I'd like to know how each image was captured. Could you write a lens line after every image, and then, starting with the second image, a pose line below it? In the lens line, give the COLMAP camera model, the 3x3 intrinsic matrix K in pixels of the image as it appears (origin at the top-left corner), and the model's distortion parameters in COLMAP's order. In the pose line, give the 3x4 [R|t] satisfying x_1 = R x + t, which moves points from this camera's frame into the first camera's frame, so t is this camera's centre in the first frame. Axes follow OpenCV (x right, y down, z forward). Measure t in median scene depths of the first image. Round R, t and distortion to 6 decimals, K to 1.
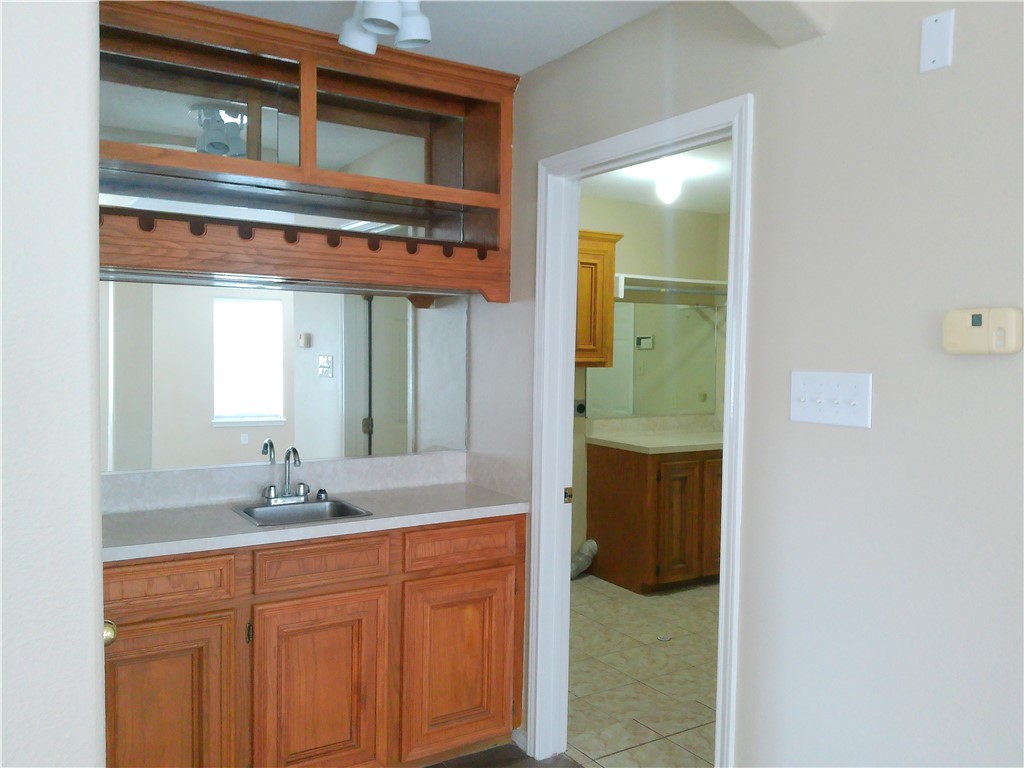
lens RADIAL K [[830.1, 0, 510.4], [0, 830.1, 381.8], [0, 0, 1]] dist [0.095359, -0.165394]
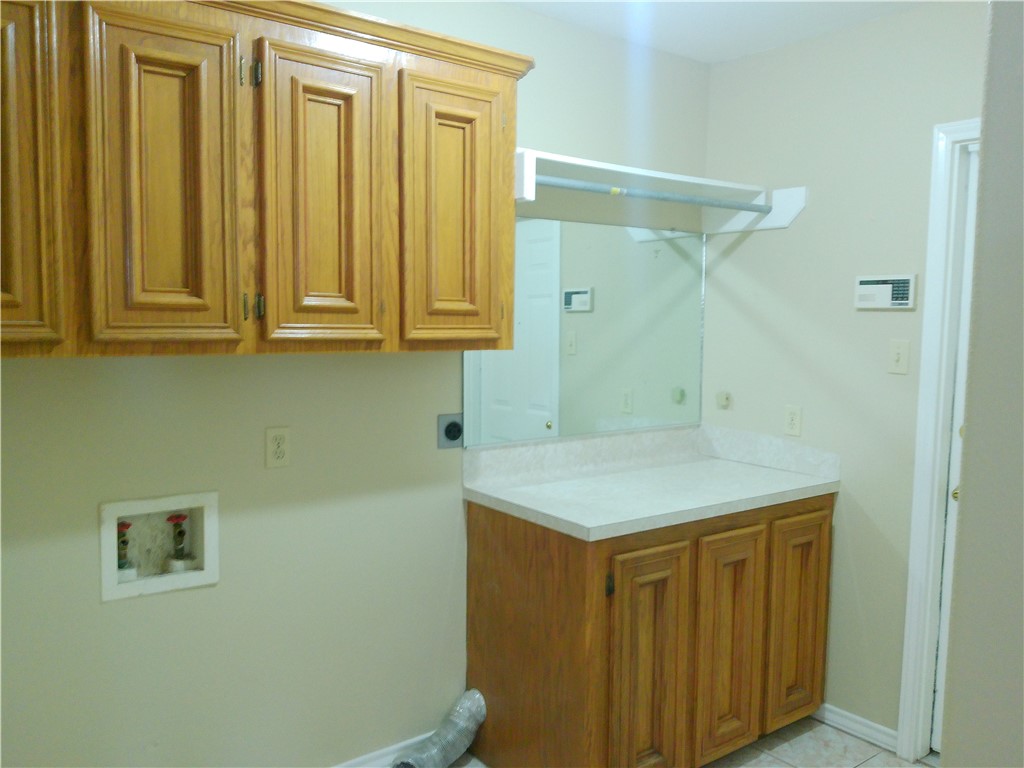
lens RADIAL K [[830.1, 0, 512.9], [0, 830.1, 384.2], [0, 0, 1]] dist [0.095359, -0.165394]
pose [[0.996405, -0.007516, 0.084386, 0.083178], [0.003545, 0.998884, 0.047102, -0.020058], [-0.084646, -0.046634, 0.995319, 0.528684]]
